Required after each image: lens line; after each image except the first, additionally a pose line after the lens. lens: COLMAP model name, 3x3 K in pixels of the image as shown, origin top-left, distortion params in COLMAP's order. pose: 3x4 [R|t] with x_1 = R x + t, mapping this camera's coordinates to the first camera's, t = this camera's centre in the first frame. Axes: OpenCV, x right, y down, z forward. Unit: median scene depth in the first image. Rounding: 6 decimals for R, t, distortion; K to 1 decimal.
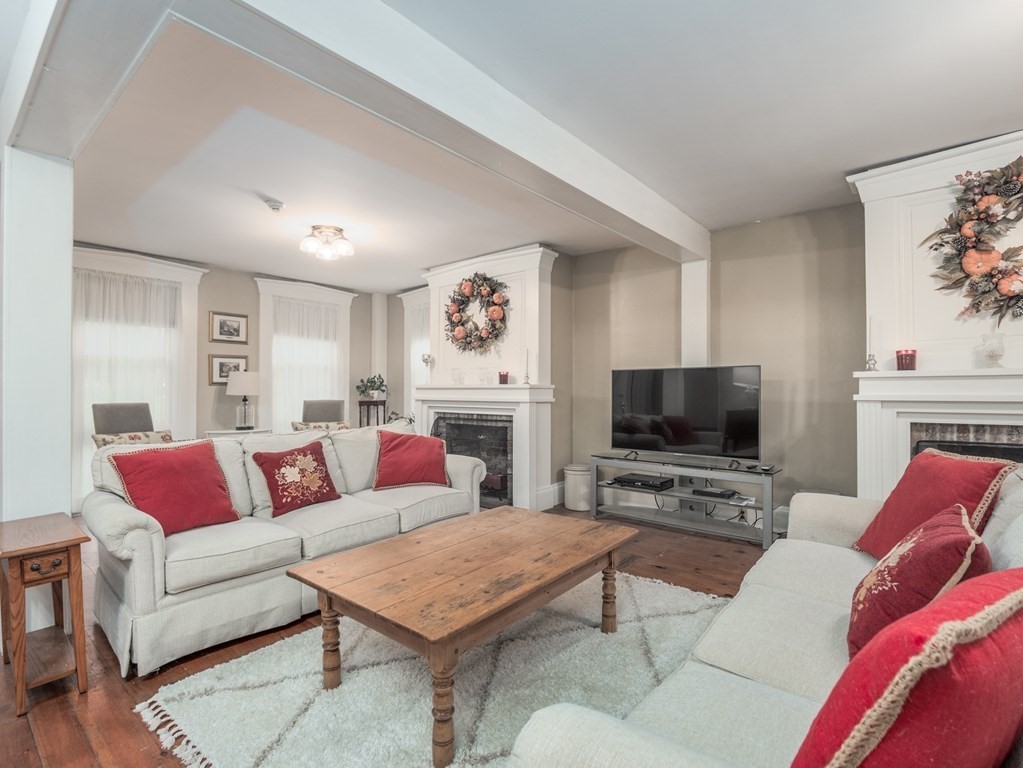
lens RADIAL K [[508.7, 0, 513.3], [0, 508.7, 389.0], [0, 0, 1]] dist [-0.009028, -0.001730]
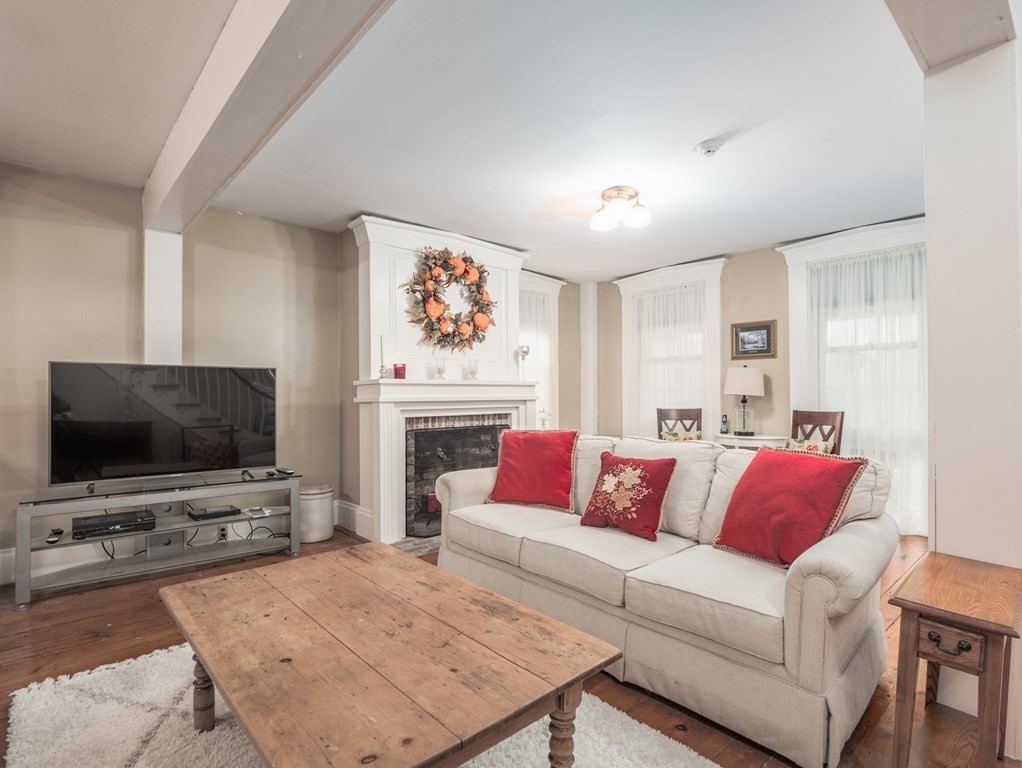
lens RADIAL K [[524.8, 0, 506.3], [0, 524.8, 391.1], [0, 0, 1]] dist [-0.000604, 0.000101]
pose [[0.145601, 0.007726, 0.989313, -0.581793], [0.000353, 0.999969, -0.007861, 0.007067], [-0.989343, 0.001493, 0.145593, 0.537495]]
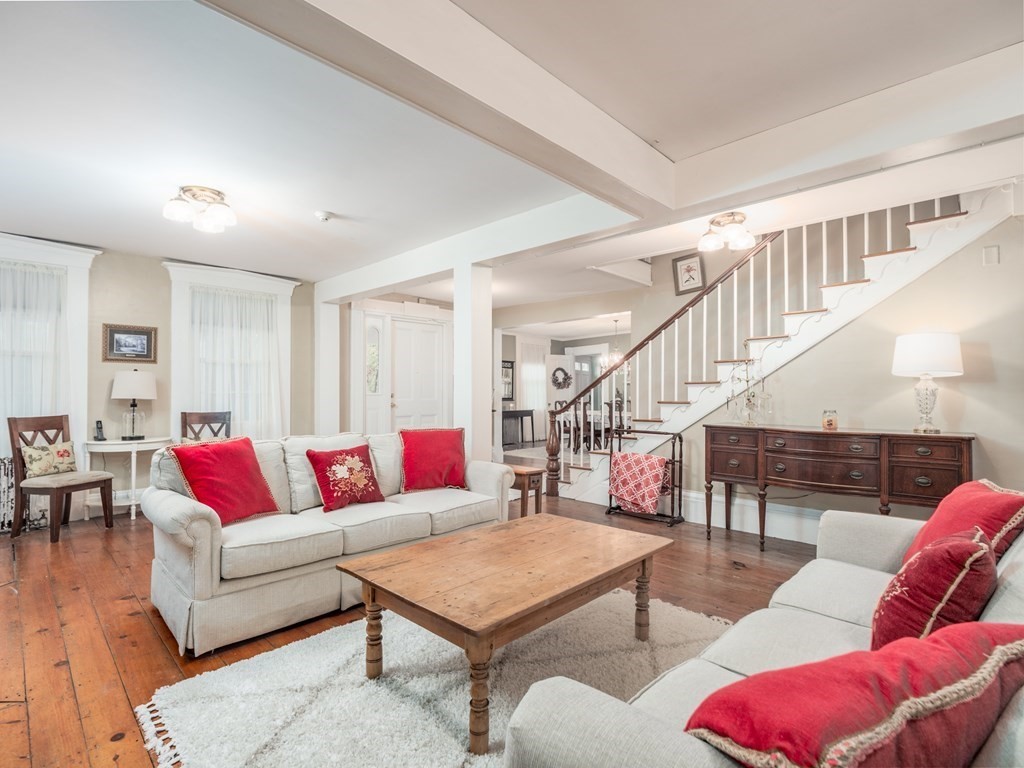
lens RADIAL K [[493.3, 0, 514.5], [0, 493.3, 386.1], [0, 0, 1]] dist [-0.002384, -0.000497]
pose [[-0.997145, 0.005179, 0.075326, -0.099092], [0.004092, 0.999885, -0.014574, -0.007759], [-0.075393, -0.014224, -0.997052, 1.552577]]
